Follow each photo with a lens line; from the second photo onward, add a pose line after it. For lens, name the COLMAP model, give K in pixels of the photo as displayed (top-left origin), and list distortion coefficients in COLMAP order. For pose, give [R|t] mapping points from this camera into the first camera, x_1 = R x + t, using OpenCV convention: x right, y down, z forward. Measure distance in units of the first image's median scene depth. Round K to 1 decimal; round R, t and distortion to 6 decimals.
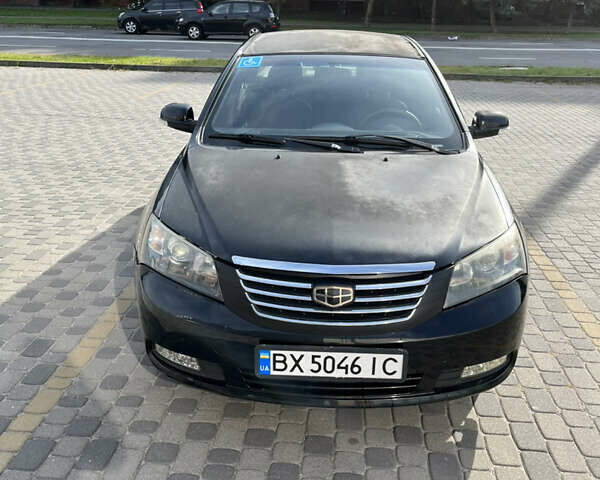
lens RADIAL K [[609.2, 0, 303.4], [0, 609.2, 247.4], [0, 0, 1]] dist [0.014182, 0.016808]
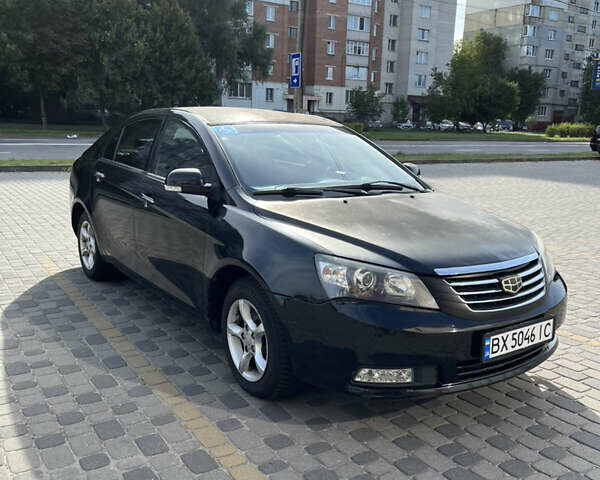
lens RADIAL K [[609.2, 0, 303.4], [0, 609.2, 247.4], [0, 0, 1]] dist [0.014182, 0.016808]
pose [[0.793093, -0.122176, 0.596722, -0.998446], [0.212930, 0.973477, -0.083687, 0.016364], [-0.570670, 0.193431, 0.798072, 0.192761]]
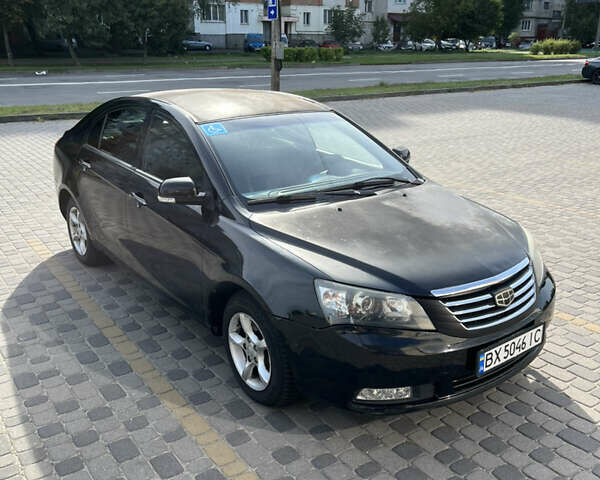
lens RADIAL K [[608.5, 0, 303.1], [0, 608.5, 252.5], [0, 0, 1]] dist [0.016799, 0.015479]
pose [[0.770531, -0.229299, 0.594731, -1.000347], [0.248989, 0.967198, 0.050314, -0.182562], [-0.586760, 0.109313, 0.802349, 0.164056]]
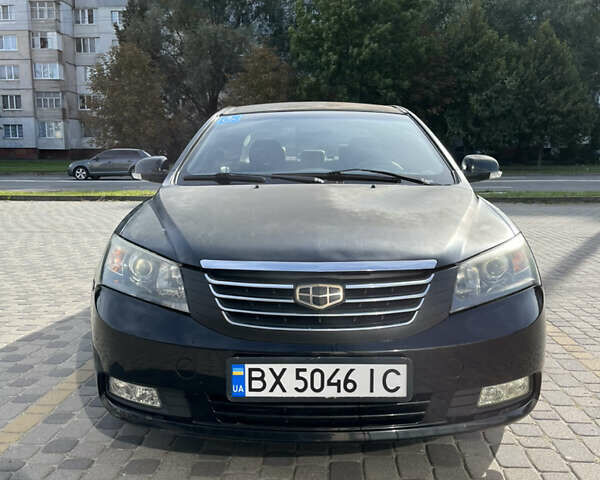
lens RADIAL K [[609.2, 0, 303.4], [0, 609.2, 247.4], [0, 0, 1]] dist [0.014182, 0.016808]
pose [[0.999548, -0.022436, 0.020017, 0.010683], [0.026439, 0.972886, -0.229769, 0.194810], [-0.014319, 0.230194, 0.973039, 0.153899]]
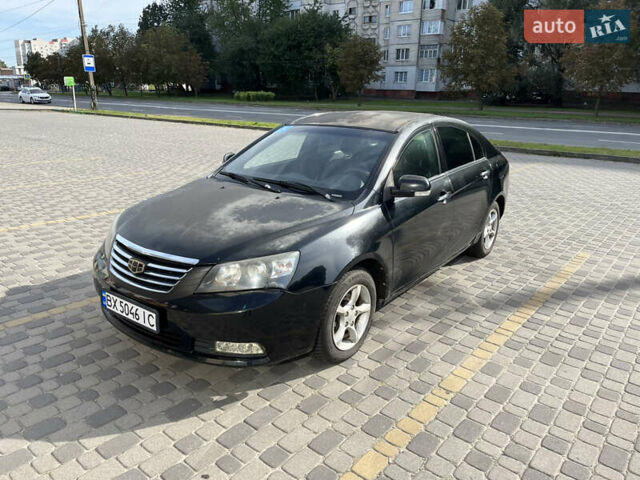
lens RADIAL K [[482.7, 0, 320.0], [0, 482.7, 240.0], [0, 0, 1]] dist [0.063196, -0.082004]
pose [[0.821193, 0.166143, -0.545928, 1.040066], [-0.215933, 0.976013, -0.027779, -0.050687], [0.528218, 0.140696, 0.837371, 0.182125]]
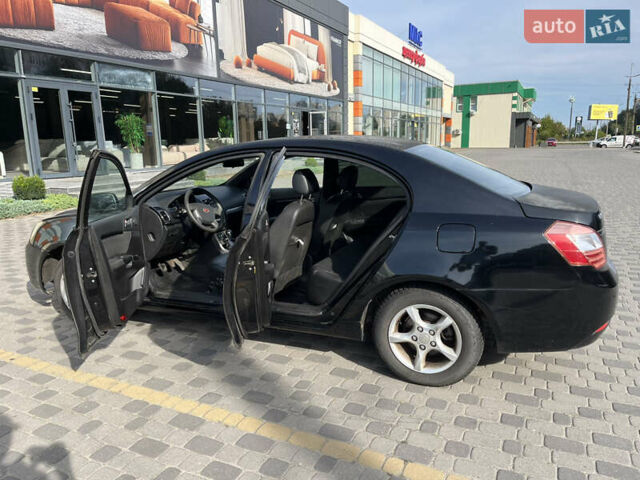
lens RADIAL K [[482.7, 0, 320.0], [0, 482.7, 240.0], [0, 0, 1]] dist [0.063196, -0.082004]
pose [[-0.351437, 0.175241, -0.919664, 1.647655], [-0.337595, 0.892515, 0.299075, -0.835496], [0.873225, 0.415580, -0.254503, 2.424755]]
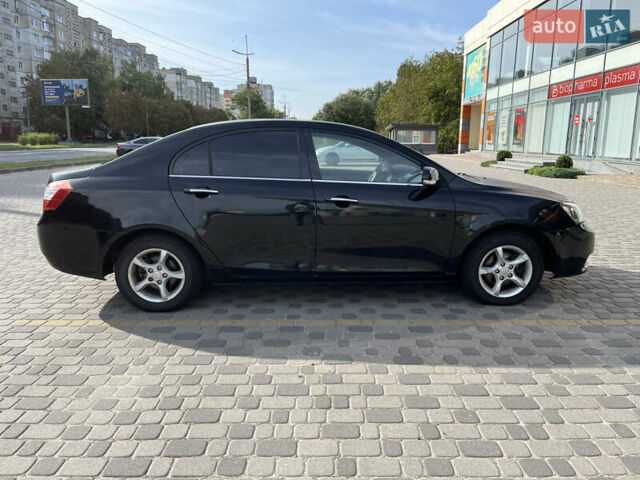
lens RADIAL K [[488.6, 0, 320.7], [0, 488.6, 226.6], [0, 0, 1]] dist [0.059422, -0.084106]
pose [[-0.080384, -0.196762, 0.977151, -1.879485], [0.365700, 0.906139, 0.212547, -0.648822], [-0.927255, 0.374429, -0.000883, 1.909463]]
